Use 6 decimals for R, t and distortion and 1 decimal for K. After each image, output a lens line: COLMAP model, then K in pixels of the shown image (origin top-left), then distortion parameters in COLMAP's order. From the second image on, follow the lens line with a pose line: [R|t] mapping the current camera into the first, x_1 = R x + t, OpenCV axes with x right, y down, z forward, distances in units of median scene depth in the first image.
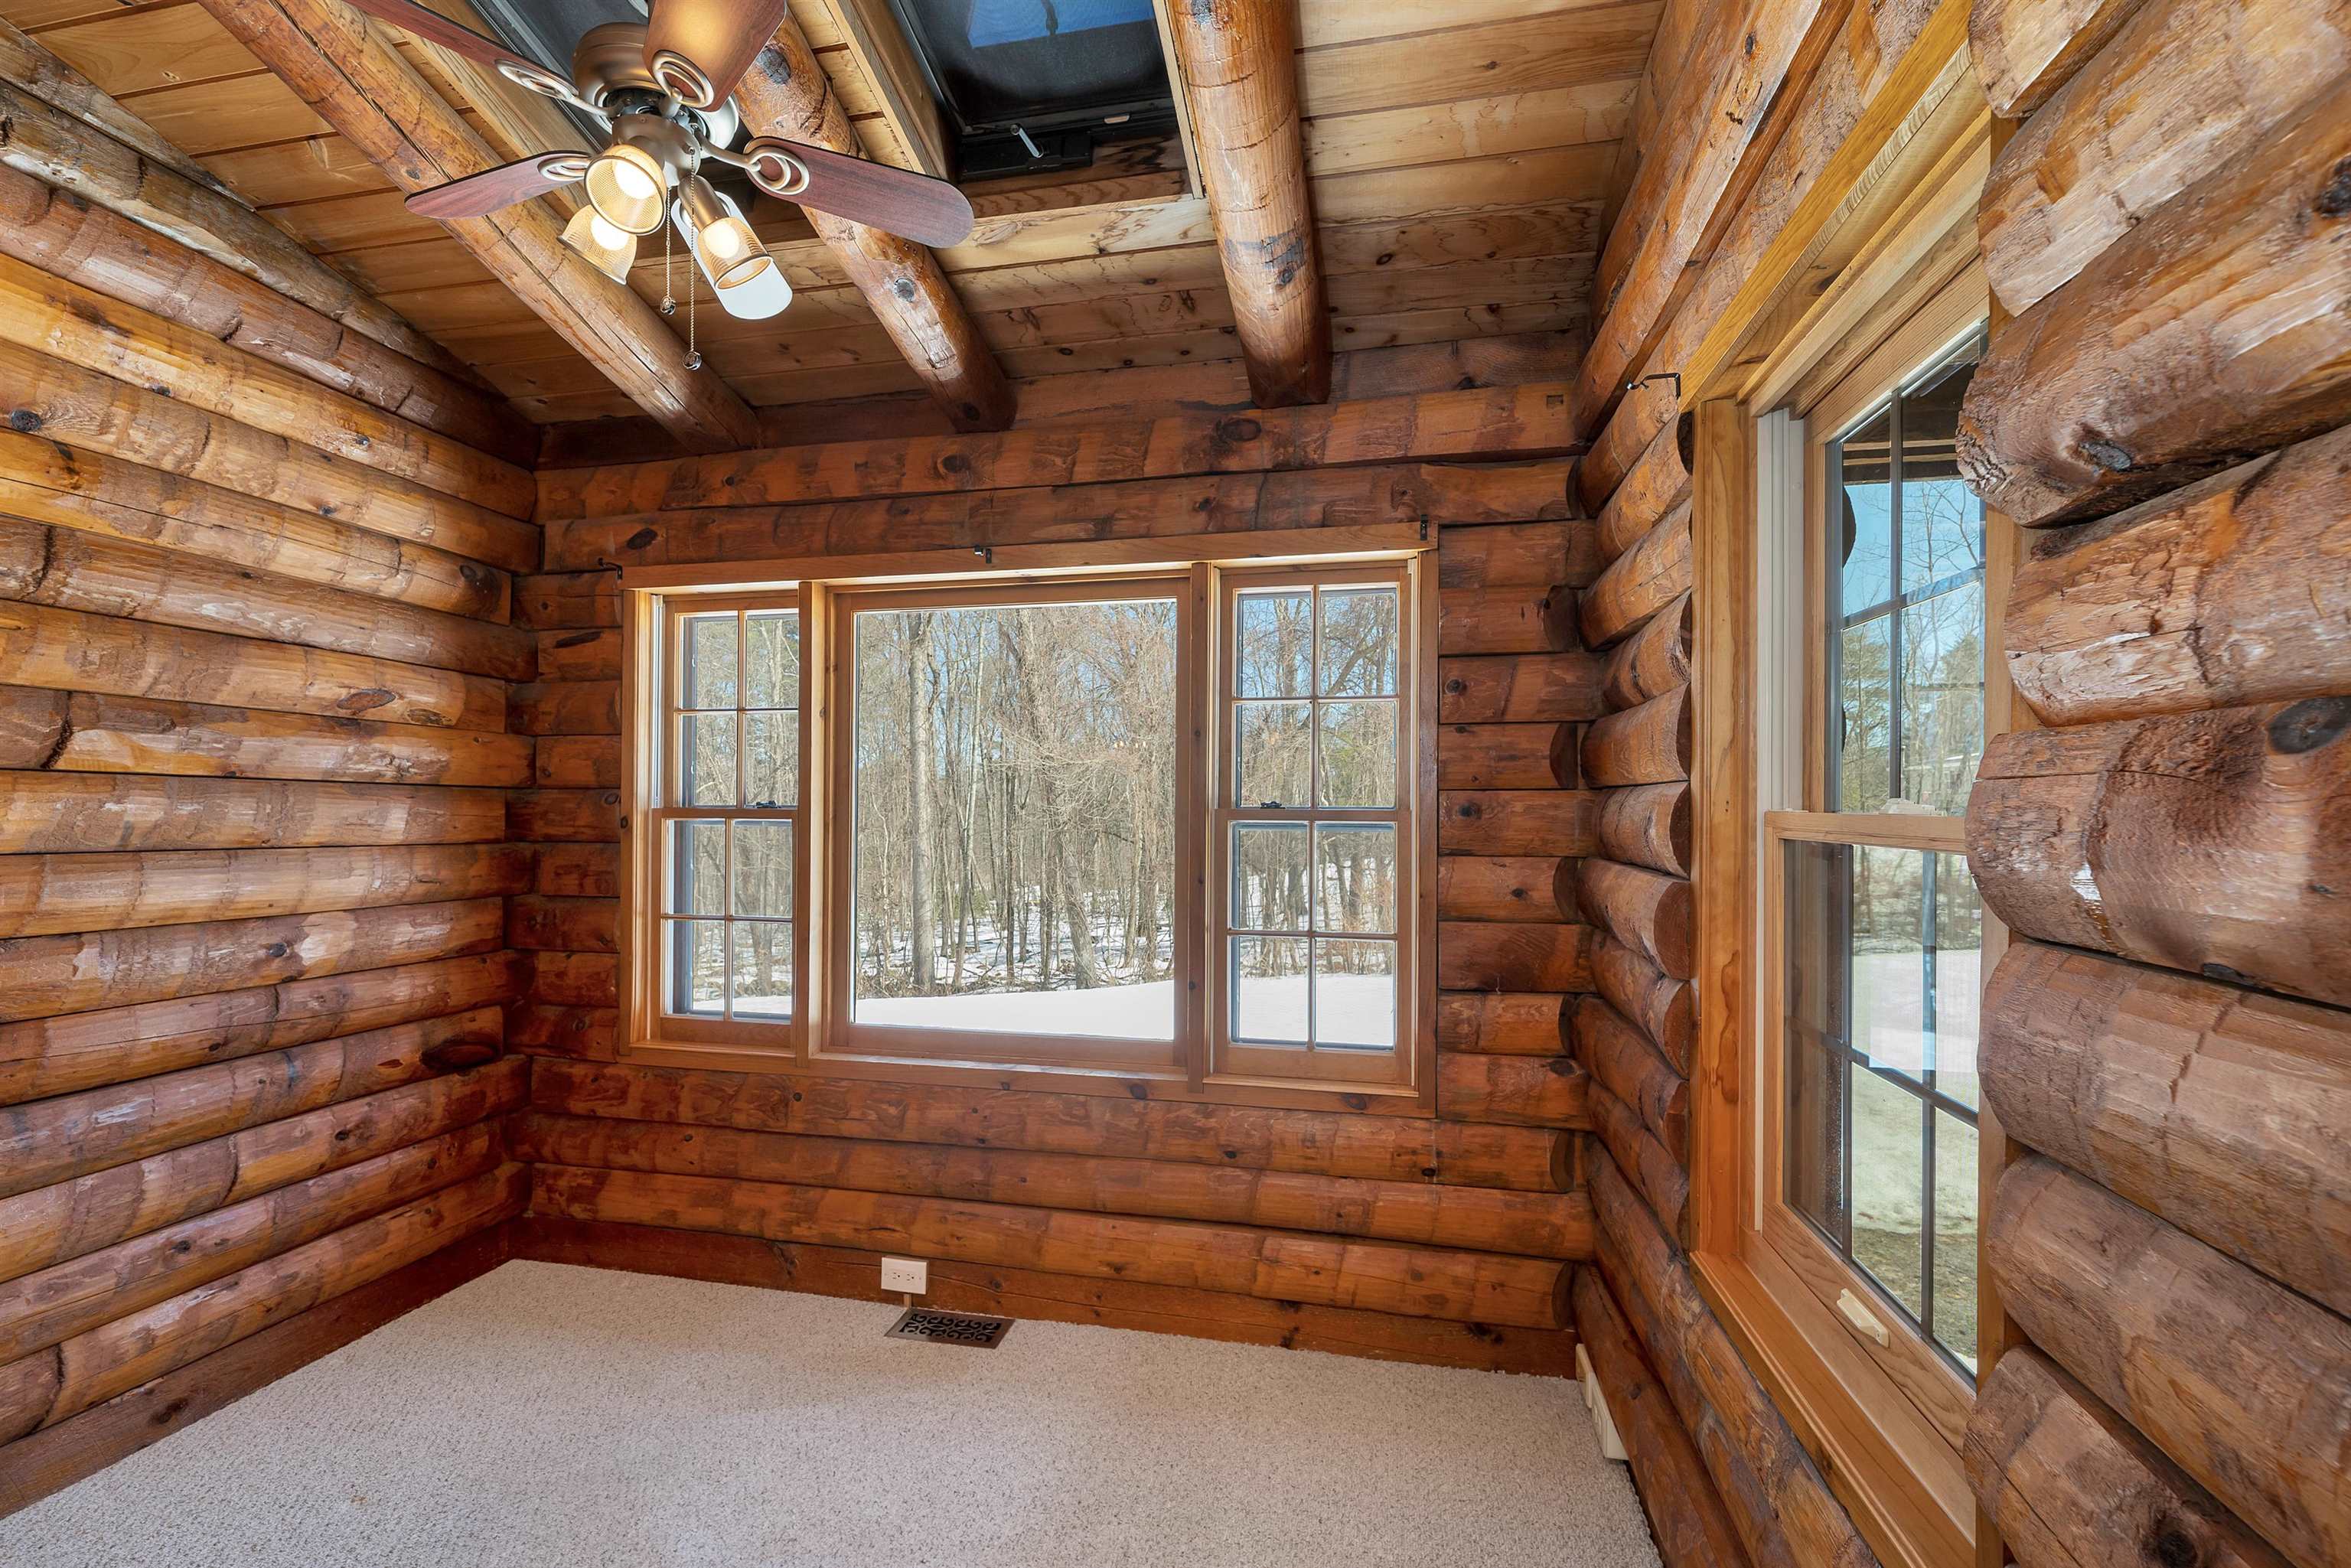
lens RADIAL K [[1001.5, 0, 1151.1], [0, 1001.5, 808.3], [0, 0, 1]] dist [-0.004344, 0.002090]
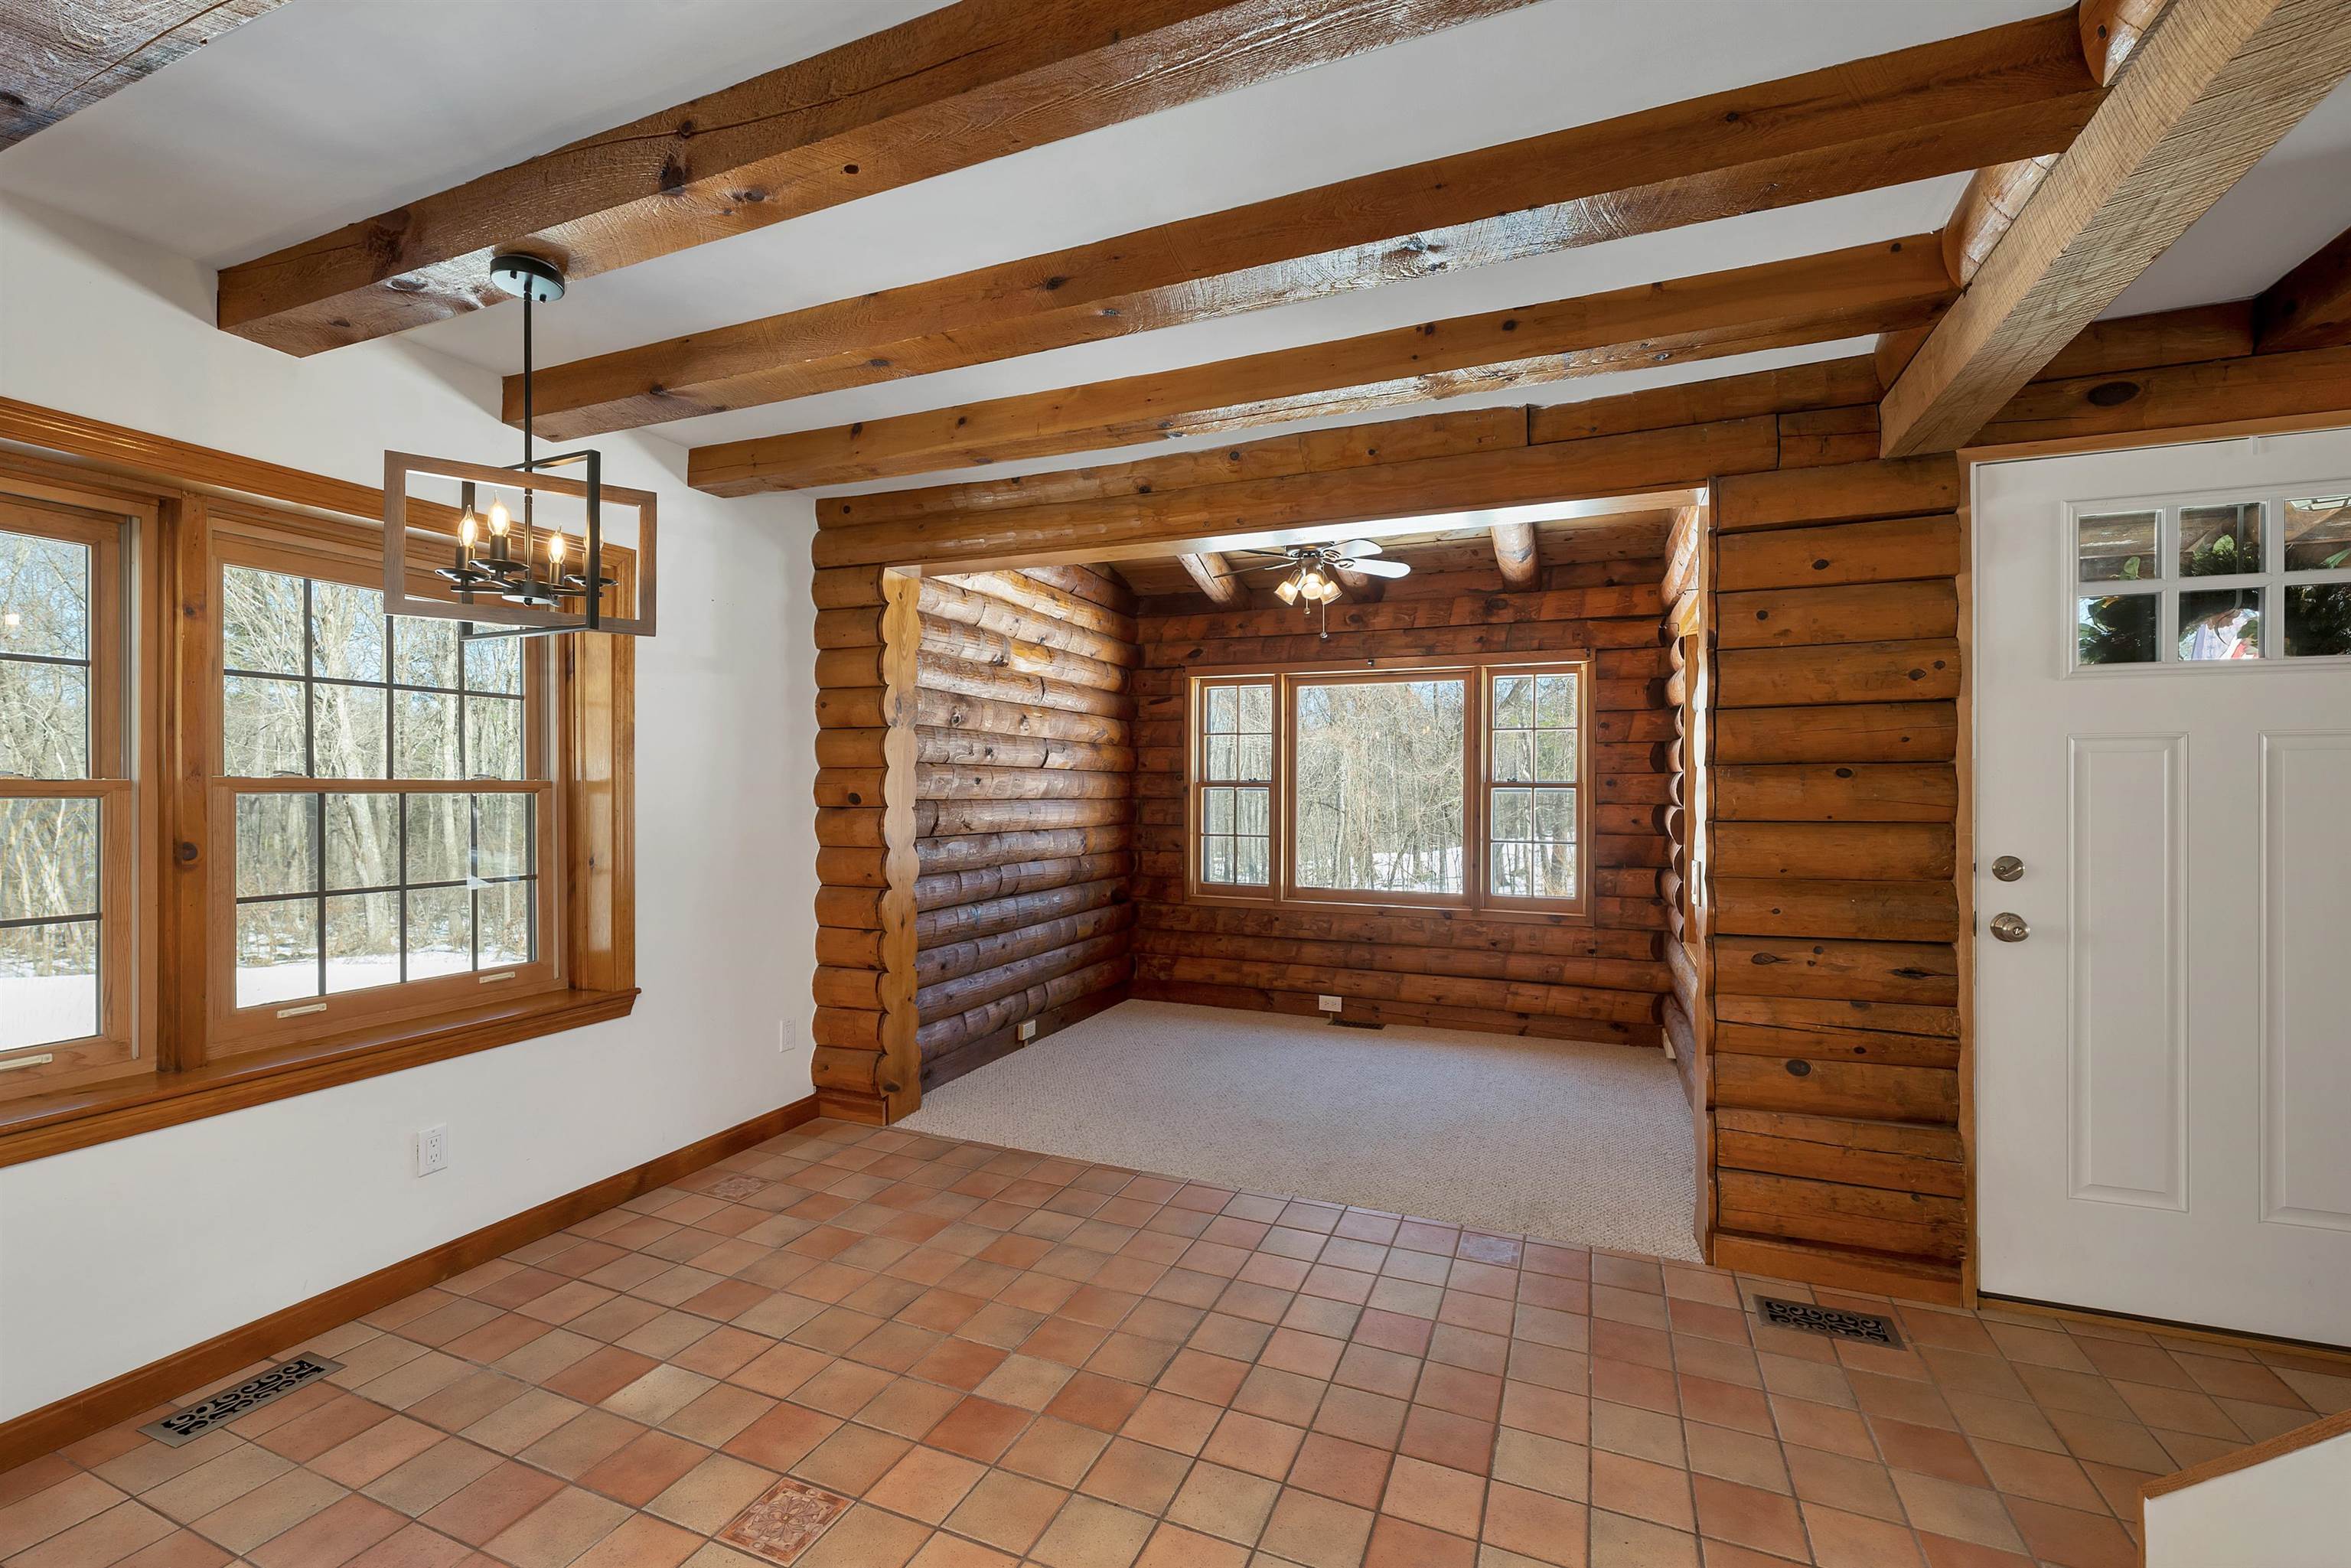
lens RADIAL K [[1001.5, 0, 1158.6], [0, 1001.5, 784.1], [0, 0, 1]] dist [-0.004344, 0.002090]
pose [[0.983772, -0.000973, -0.179419, -0.251167], [0.001306, 0.999998, 0.001735, -0.000442], [0.179417, -0.001941, 0.983771, -1.284375]]
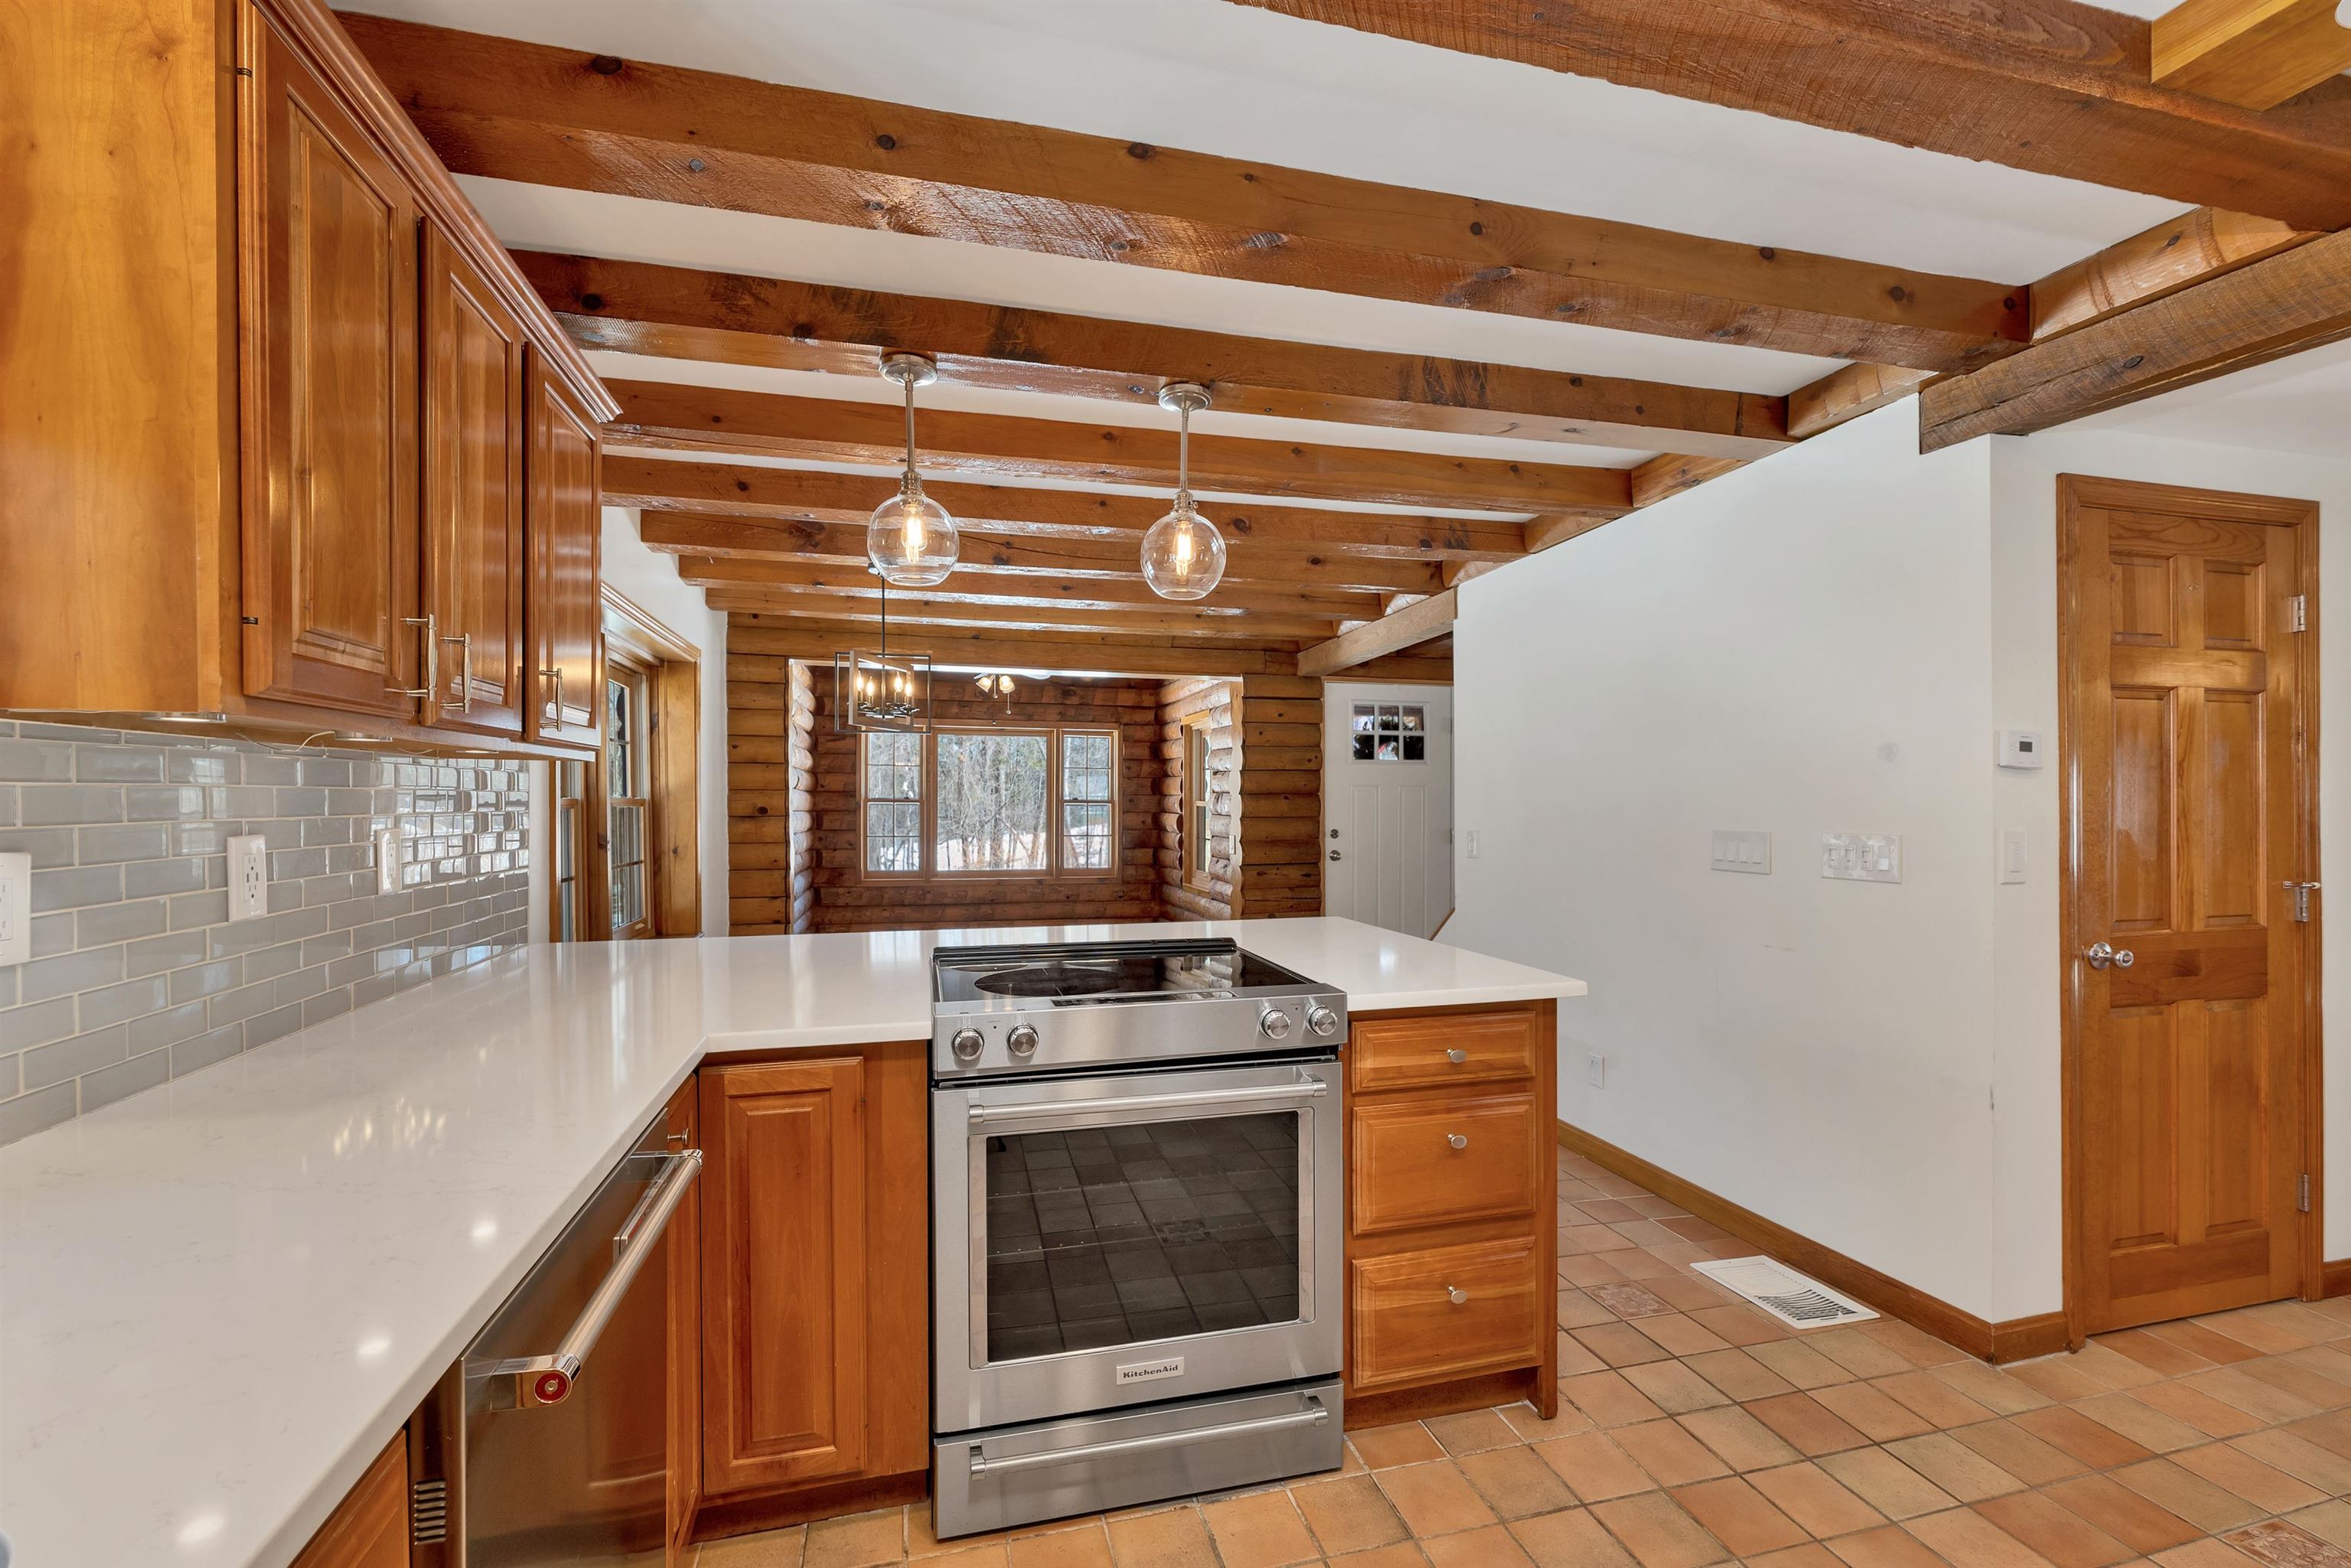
lens RADIAL K [[1001.5, 0, 1159.6], [0, 1001.5, 804.3], [0, 0, 1]] dist [-0.004344, 0.002090]
pose [[0.893086, 0.001576, 0.449882, -1.265764], [-0.004640, 0.999973, 0.005708, -0.006533], [-0.449861, -0.007185, 0.893070, -2.382908]]
